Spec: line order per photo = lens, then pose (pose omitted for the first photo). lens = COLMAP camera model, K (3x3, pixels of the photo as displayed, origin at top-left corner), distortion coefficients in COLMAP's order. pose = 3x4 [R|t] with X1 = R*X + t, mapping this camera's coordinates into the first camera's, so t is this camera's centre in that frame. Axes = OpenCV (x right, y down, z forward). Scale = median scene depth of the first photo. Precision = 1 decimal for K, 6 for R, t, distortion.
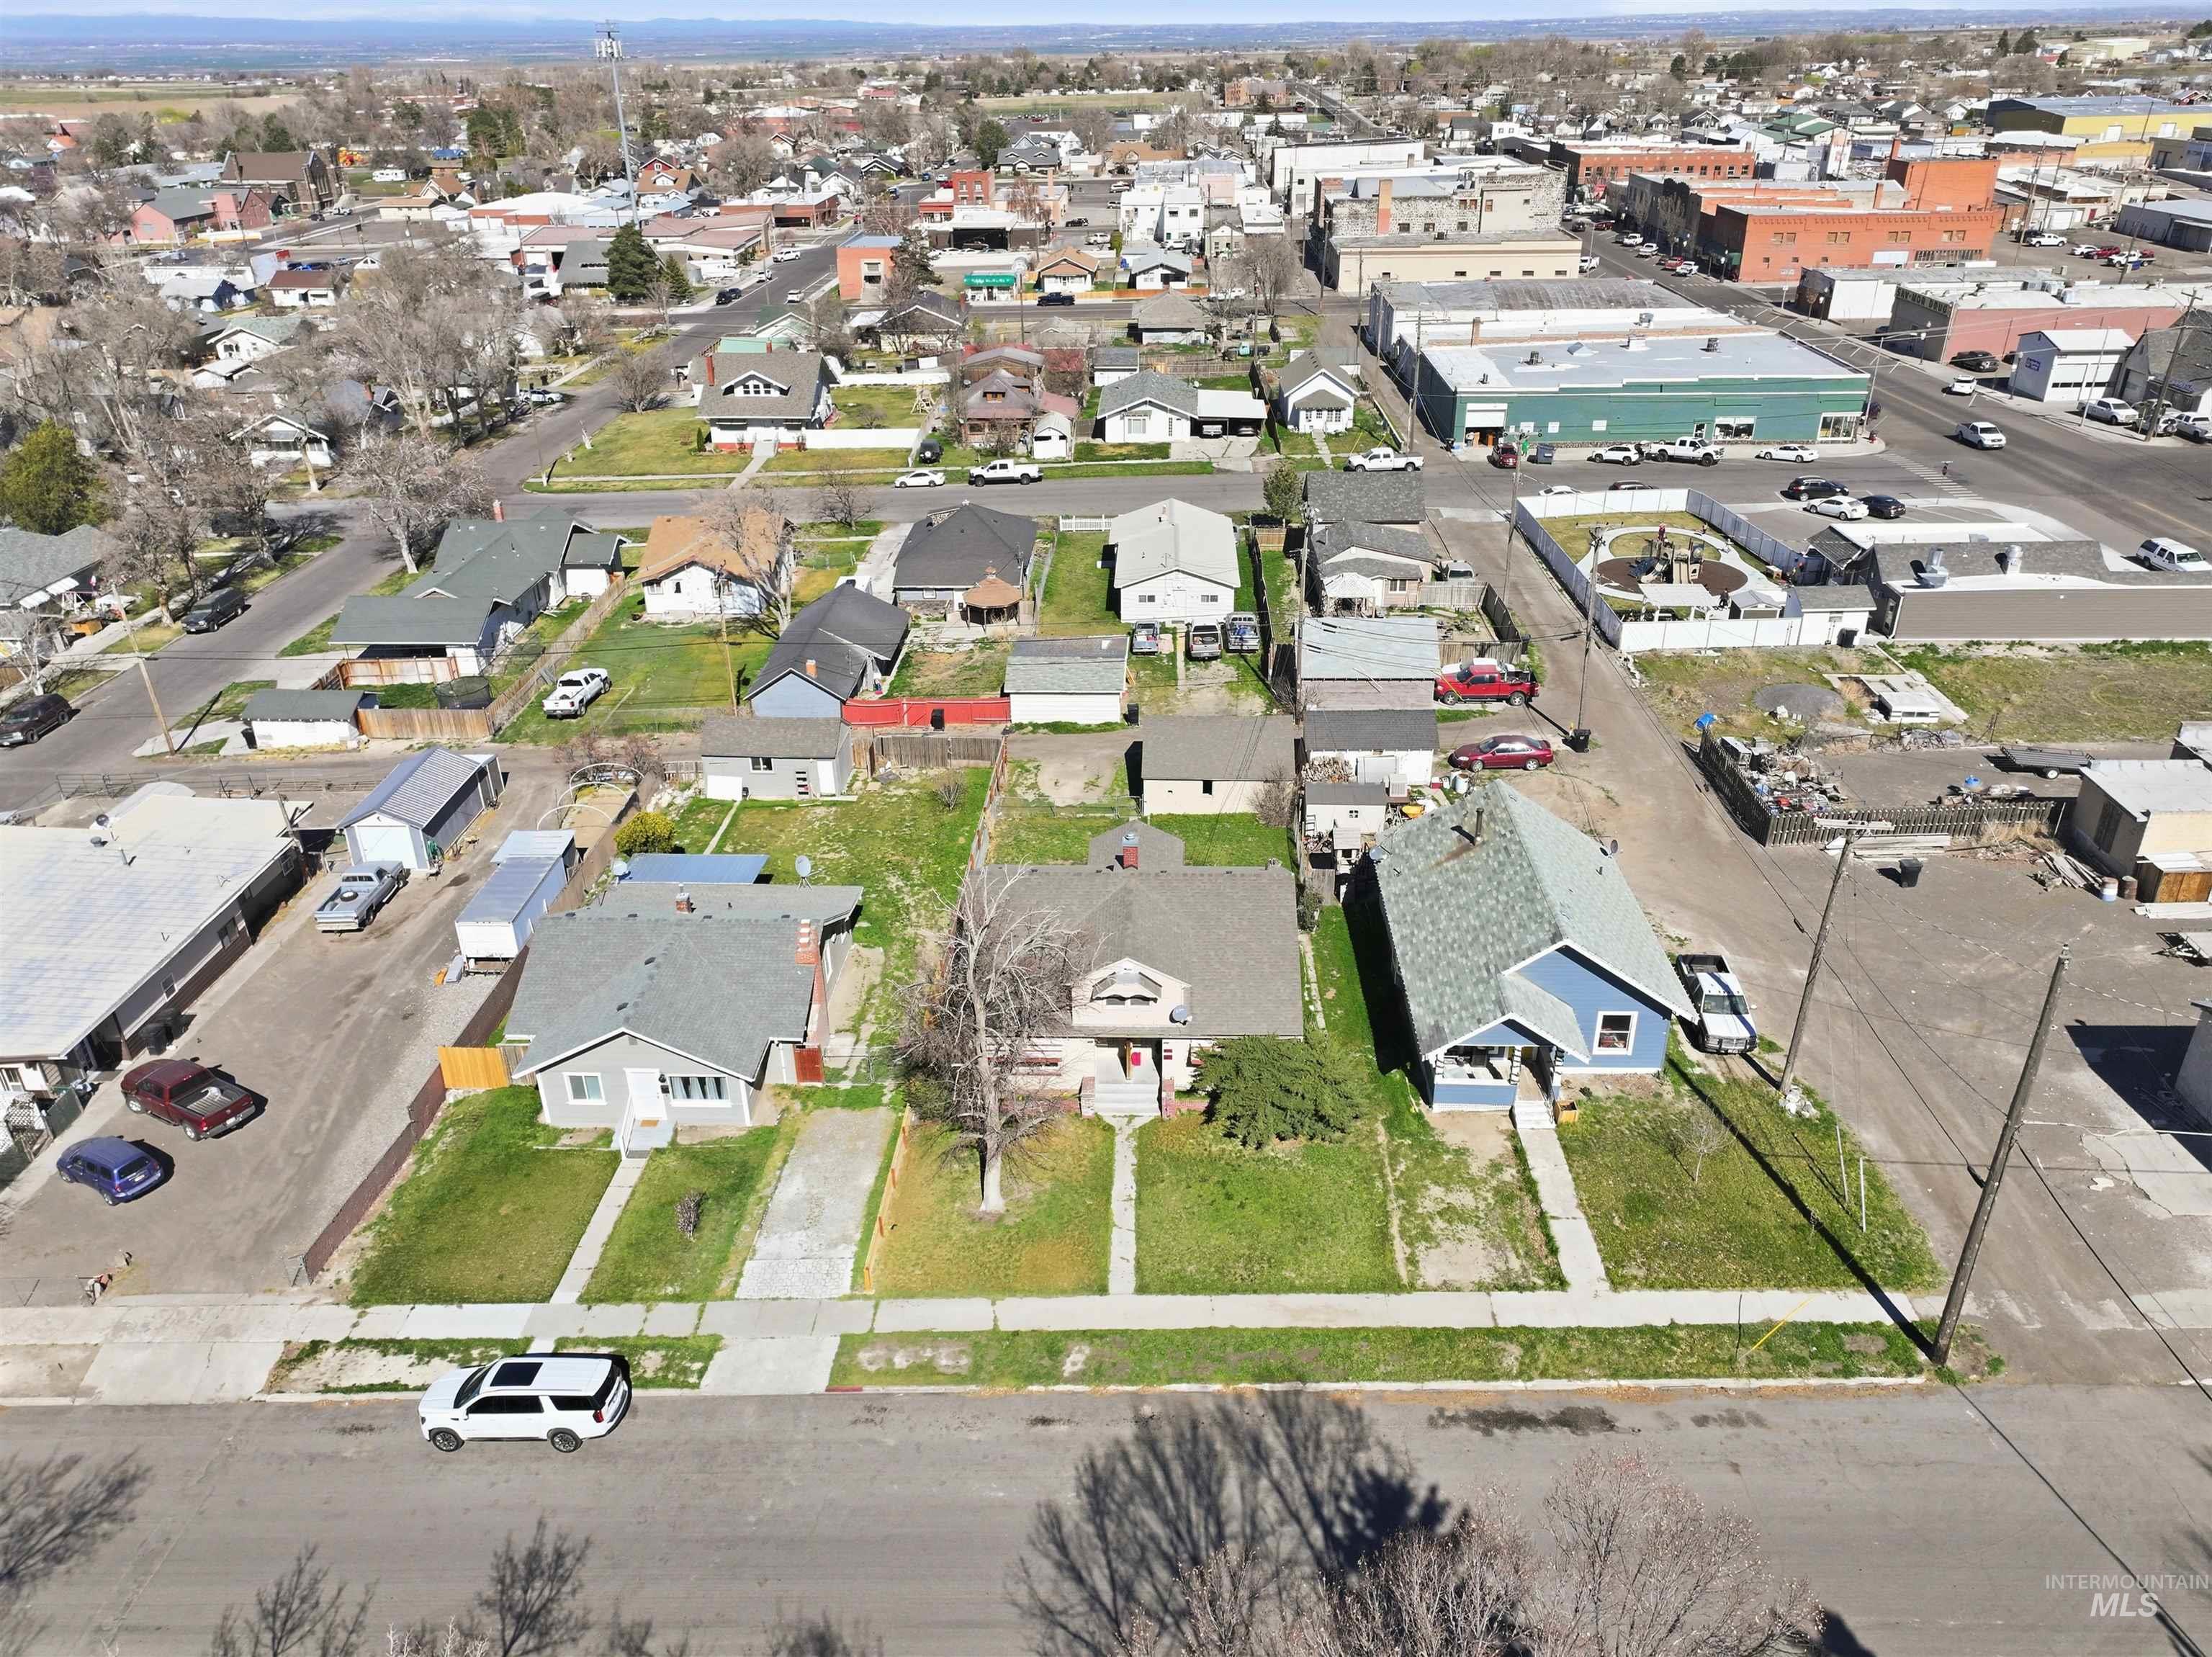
lens RADIAL K [[1548.5, 0, 1112.9], [0, 1548.5, 824.4], [0, 0, 1]] dist [0.001917, 0.011276]
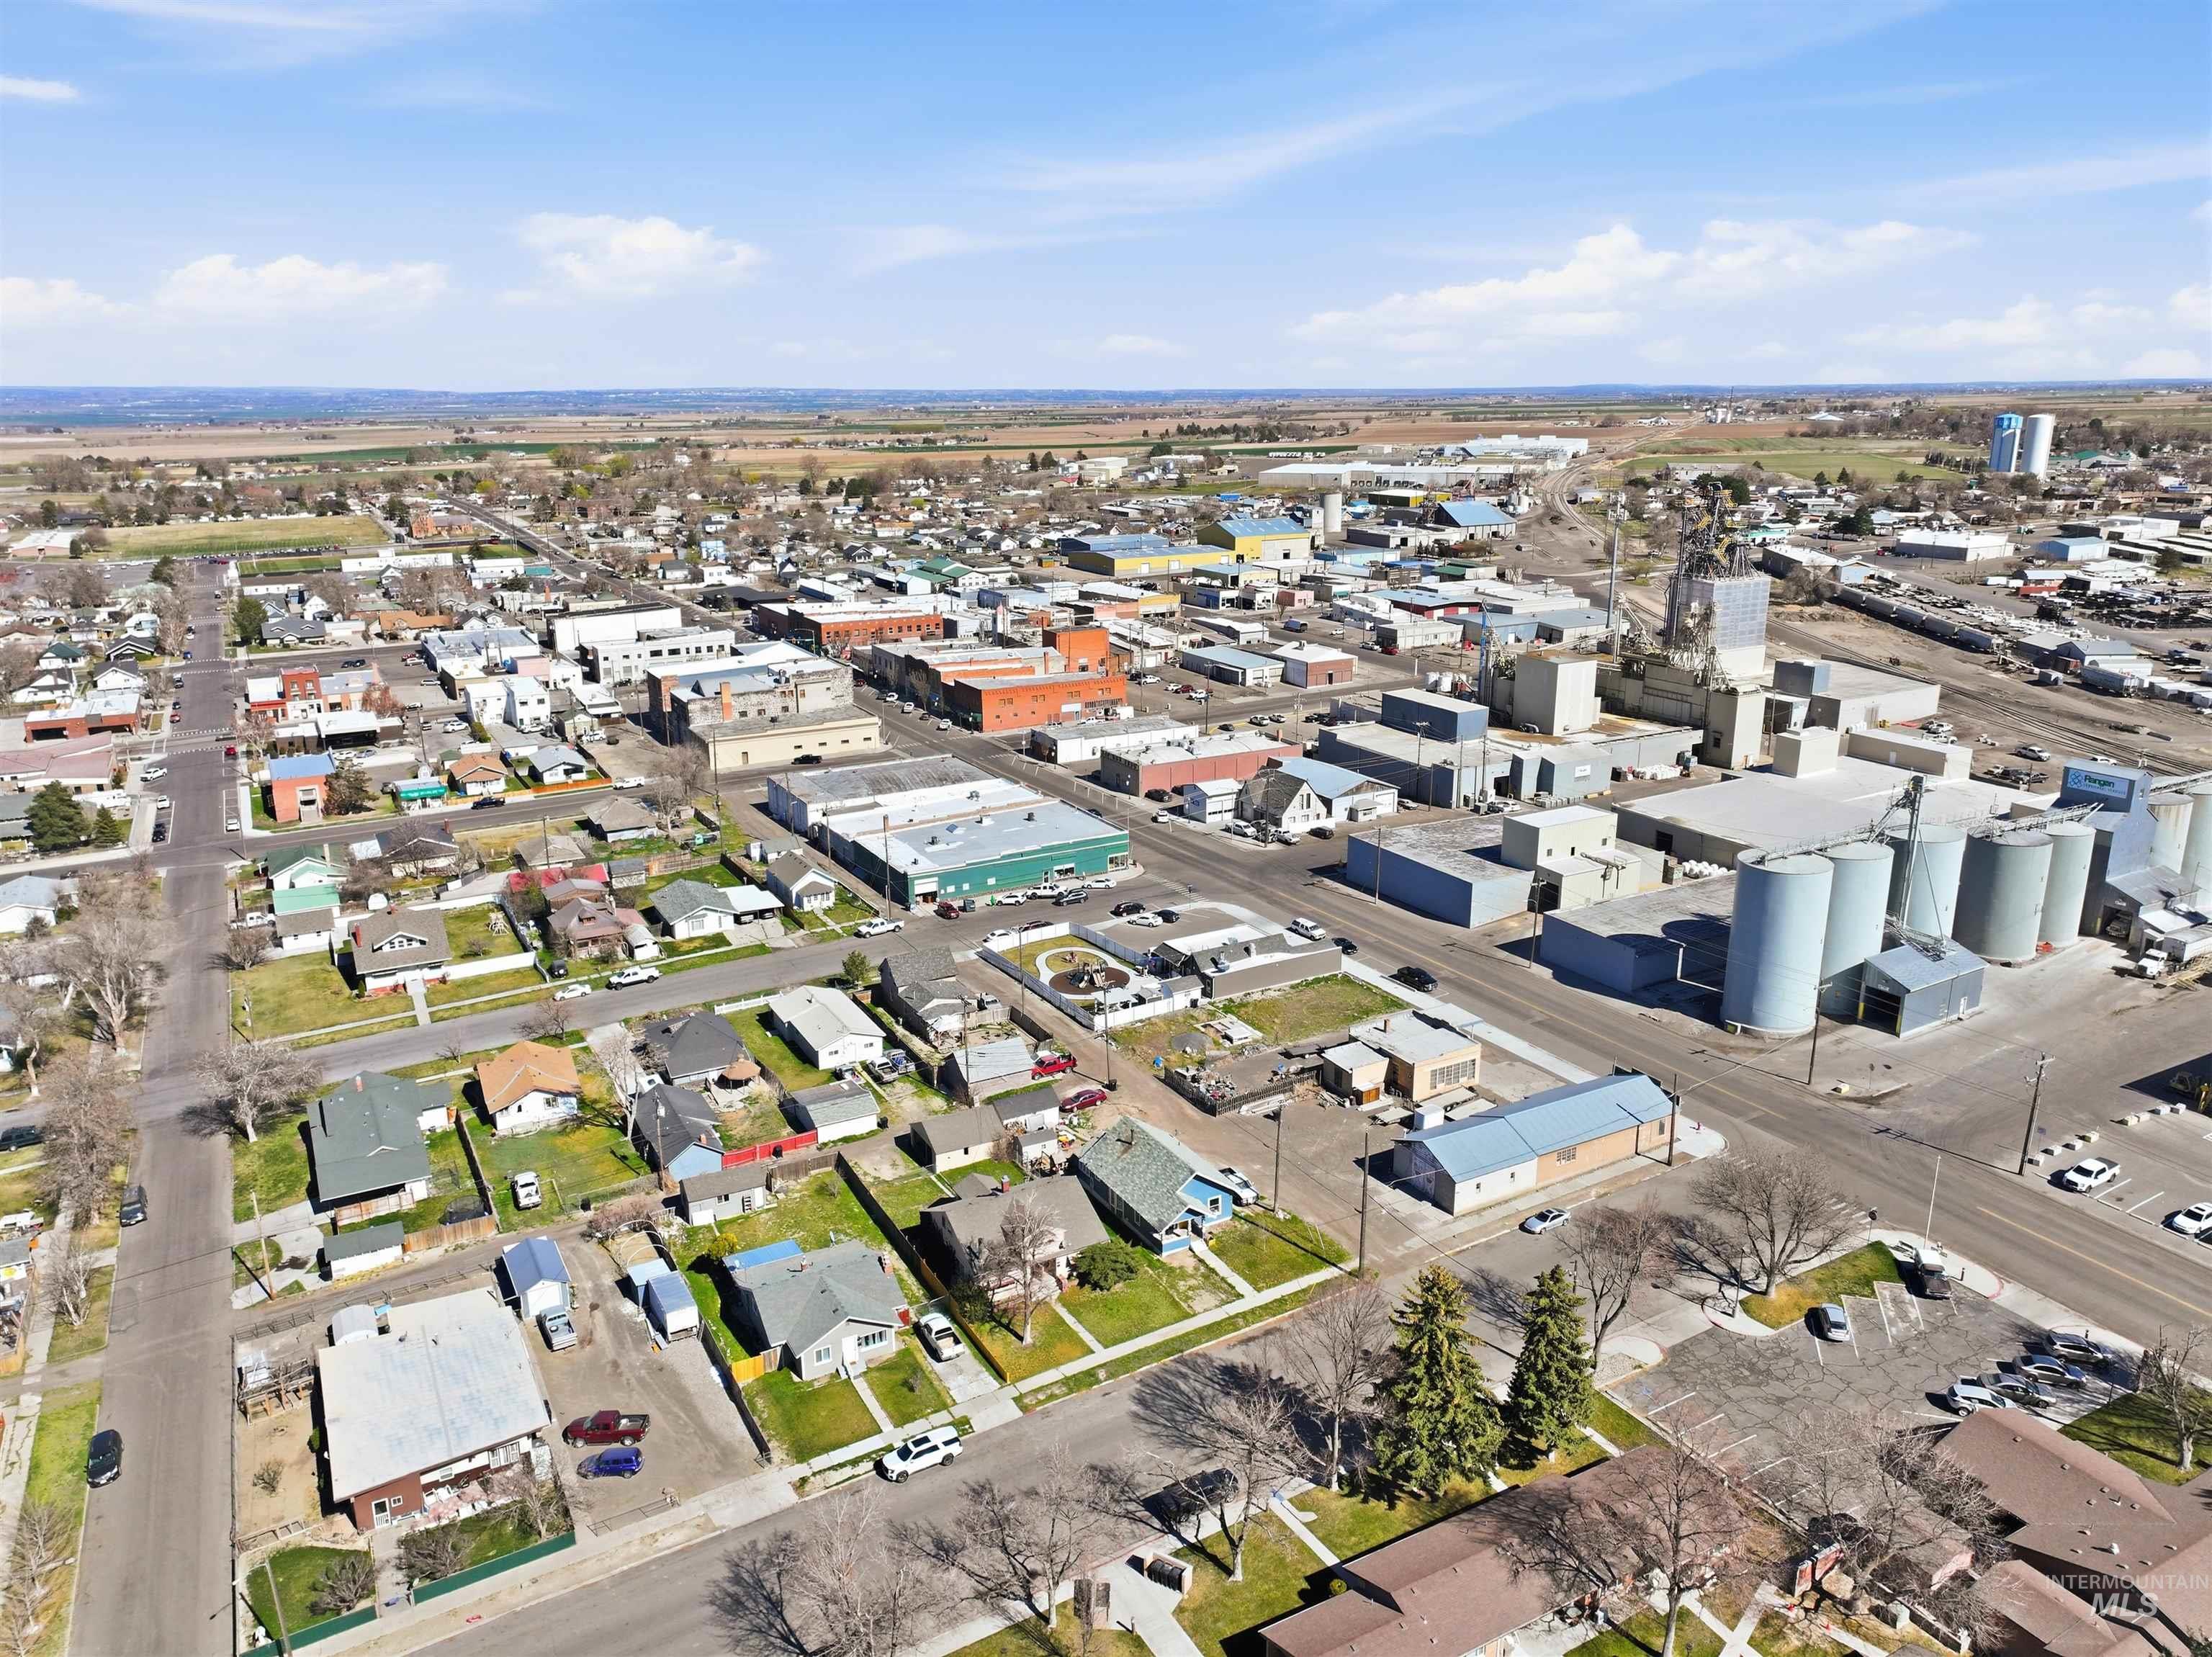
lens RADIAL K [[1548.5, 0, 1112.9], [0, 1548.5, 824.4], [0, 0, 1]] dist [0.001917, 0.011276]
pose [[0.857612, -0.132002, 0.497069, -0.603205], [0.230741, 0.962524, -0.142499, -0.086092], [-0.459631, 0.236903, 0.855930, -0.743425]]
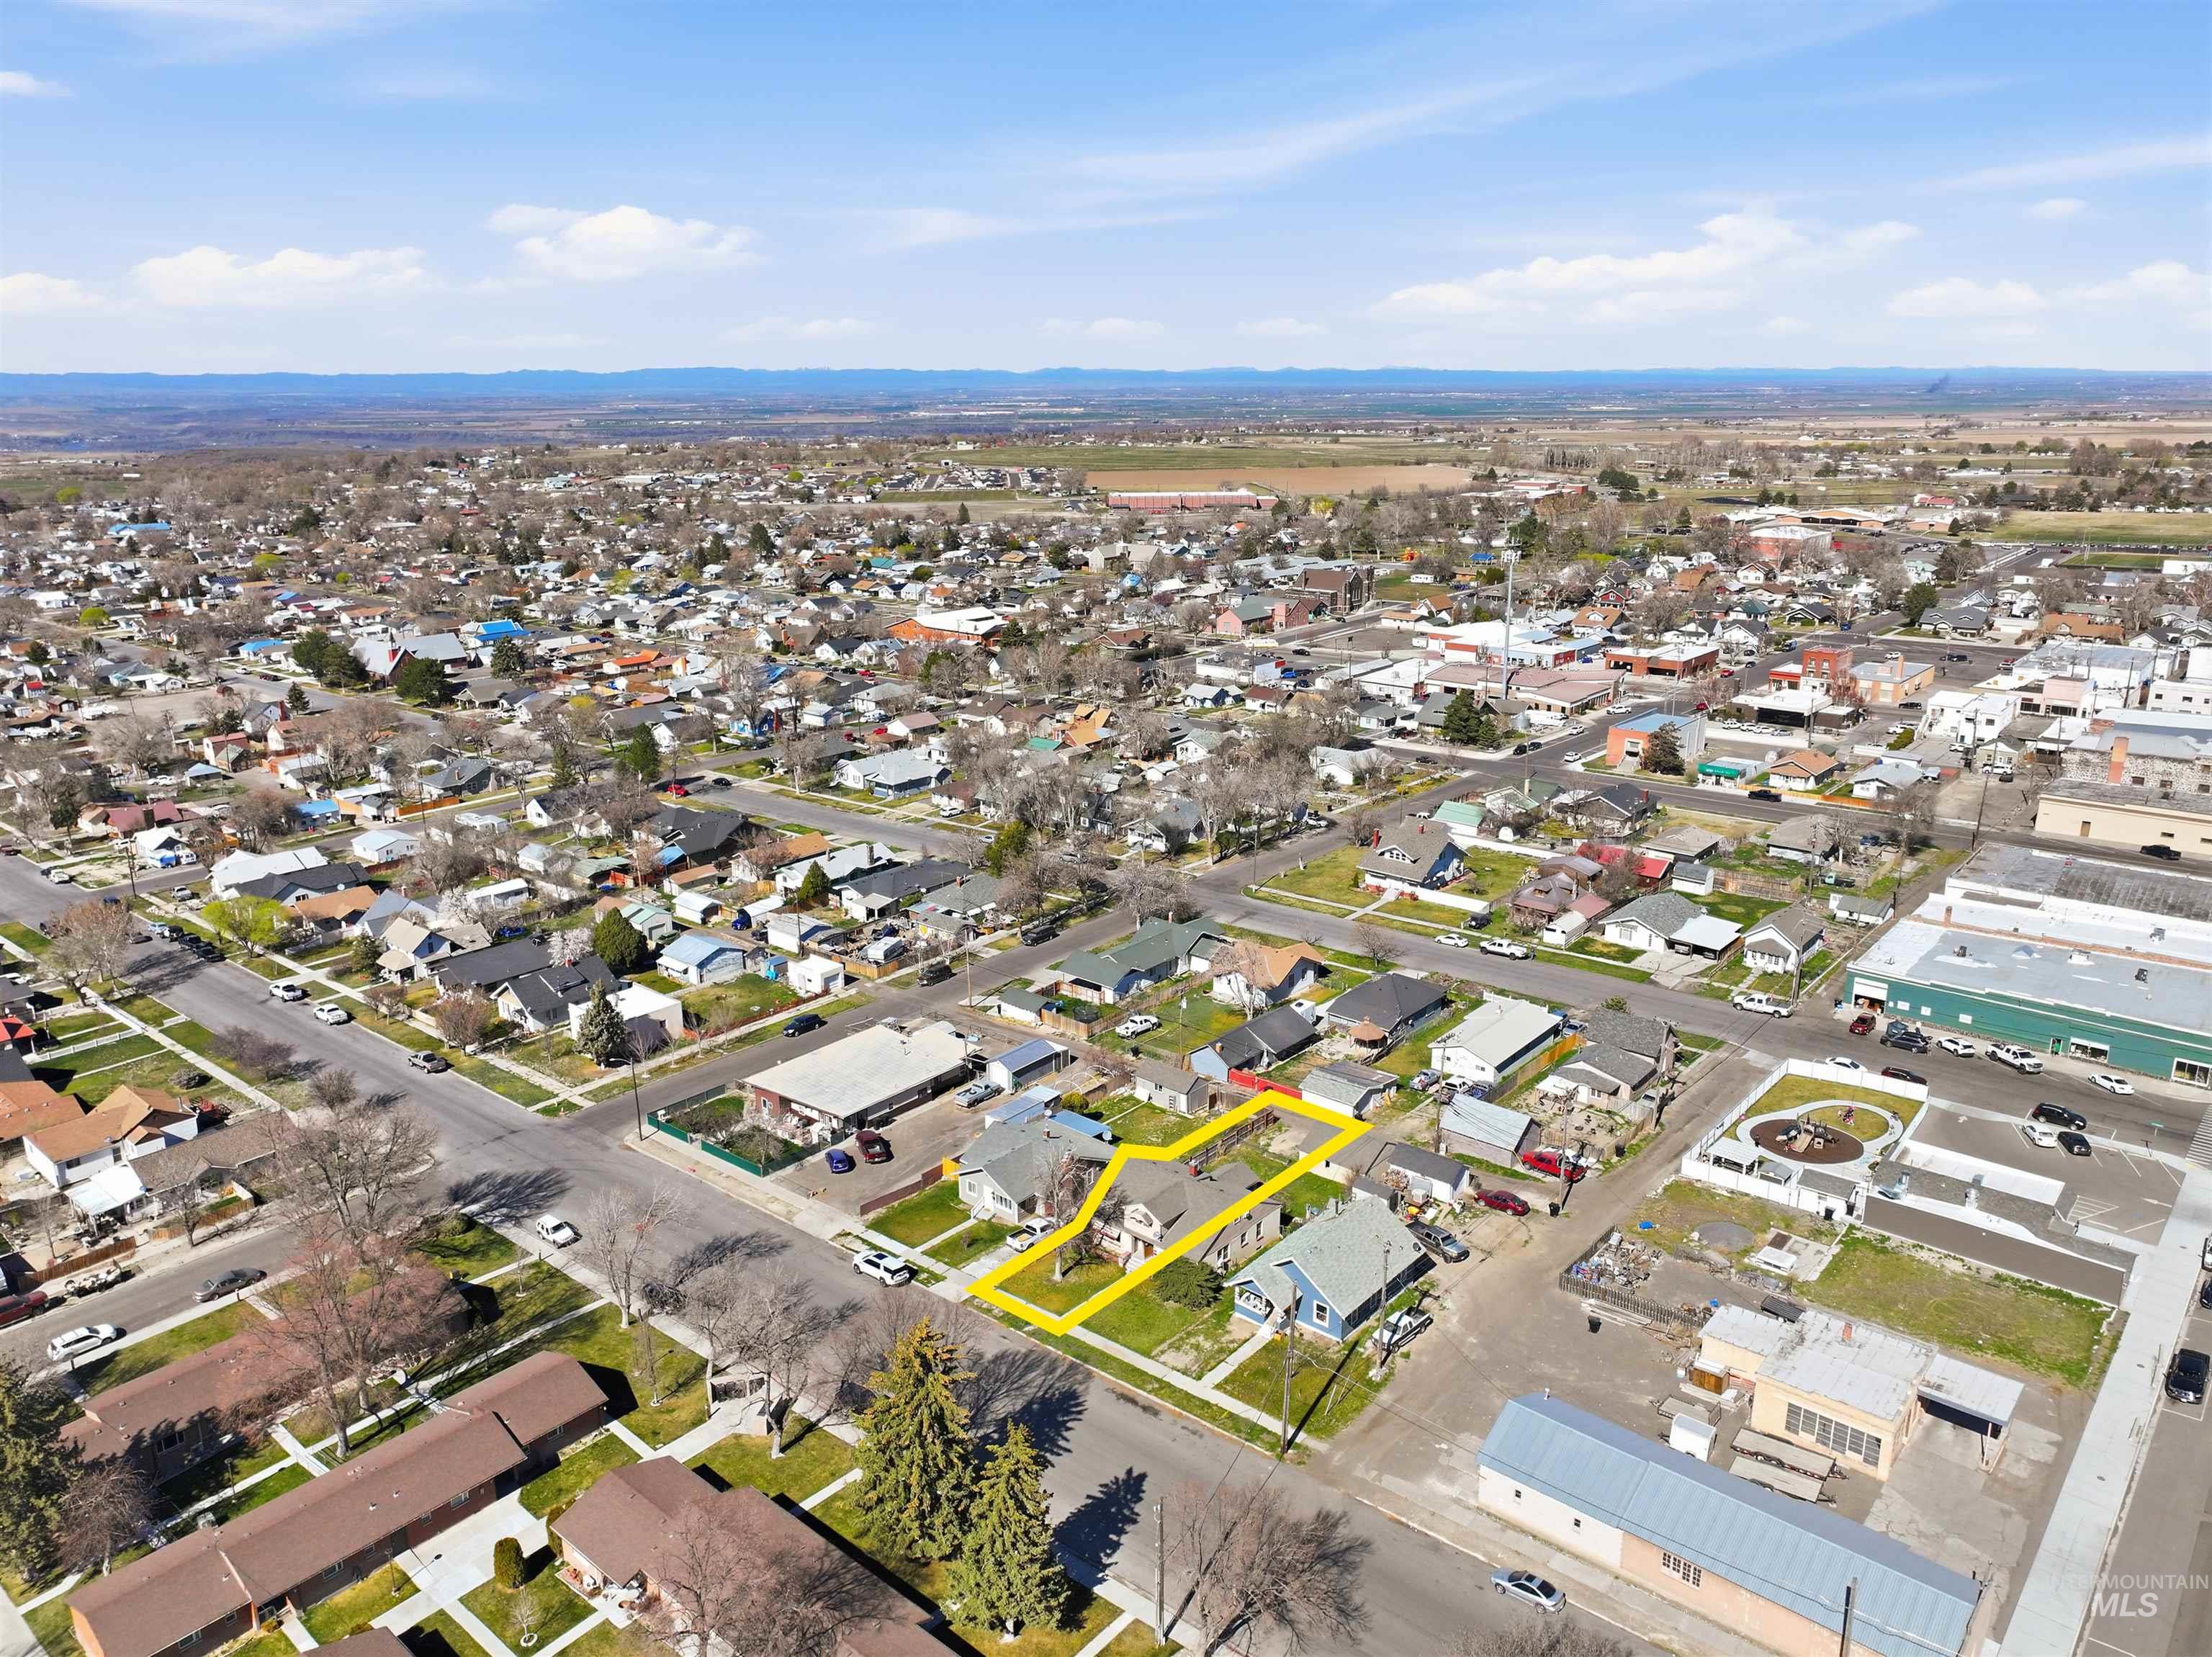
lens RADIAL K [[1533.3, 0, 1114.7], [0, 1533.3, 868.3], [0, 0, 1]] dist [0.025259, -0.038876]
pose [[0.780953, 0.193907, -0.593728, 0.785537], [-0.288553, 0.955073, -0.067626, -0.145734], [0.553940, 0.224135, 0.801819, -0.645293]]
